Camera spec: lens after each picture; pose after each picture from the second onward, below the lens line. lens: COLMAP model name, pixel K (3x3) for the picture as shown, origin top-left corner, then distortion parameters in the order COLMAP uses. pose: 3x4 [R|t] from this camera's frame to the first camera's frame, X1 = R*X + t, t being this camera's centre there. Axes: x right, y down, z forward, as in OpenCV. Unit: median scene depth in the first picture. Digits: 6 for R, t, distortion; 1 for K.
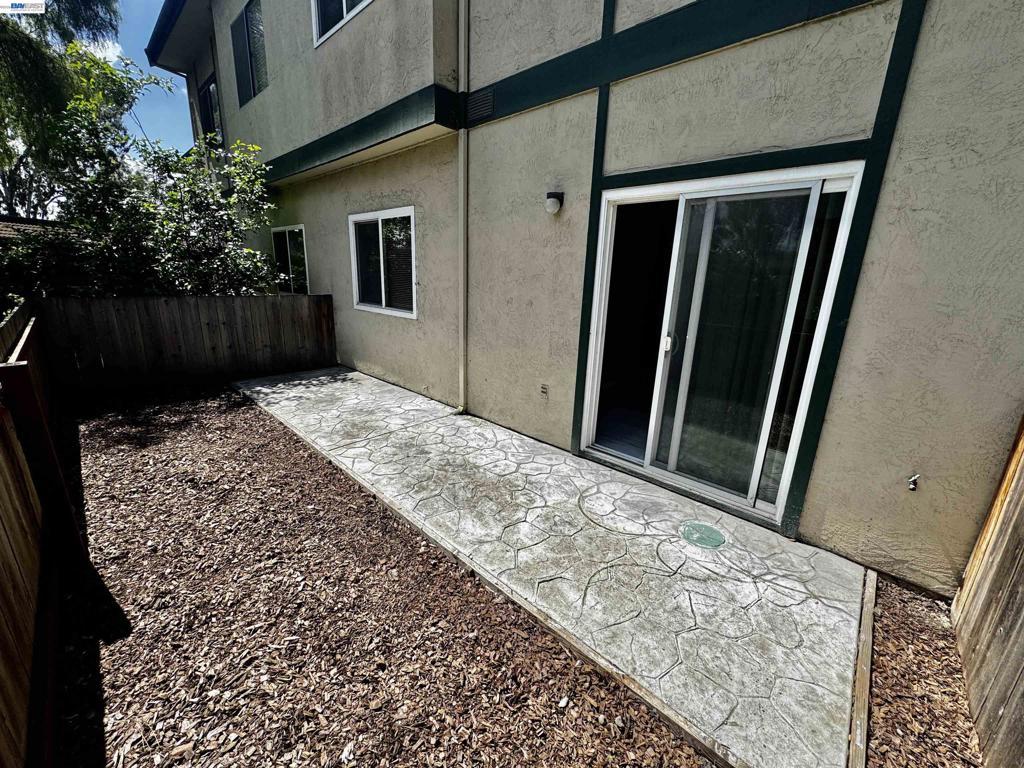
lens RADIAL K [[409.6, 0, 512.0], [0, 409.6, 384.0], [0, 0, 1]] dist [-0.001347, -0.000053]
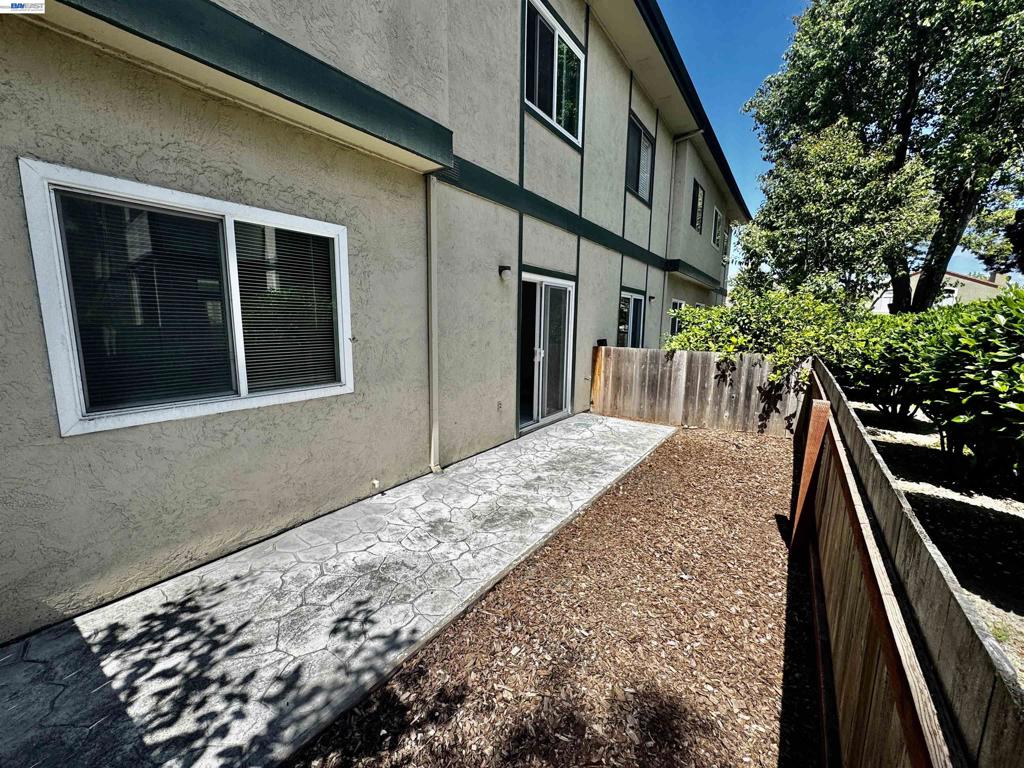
lens RADIAL K [[409.6, 0, 512.0], [0, 409.6, 384.0], [0, 0, 1]] dist [-0.001347, -0.000053]
pose [[-0.151915, -0.187998, 0.970350, -1.093047], [0.239503, 0.945484, 0.220676, -0.304137], [-0.958937, 0.265926, -0.098607, 0.969140]]
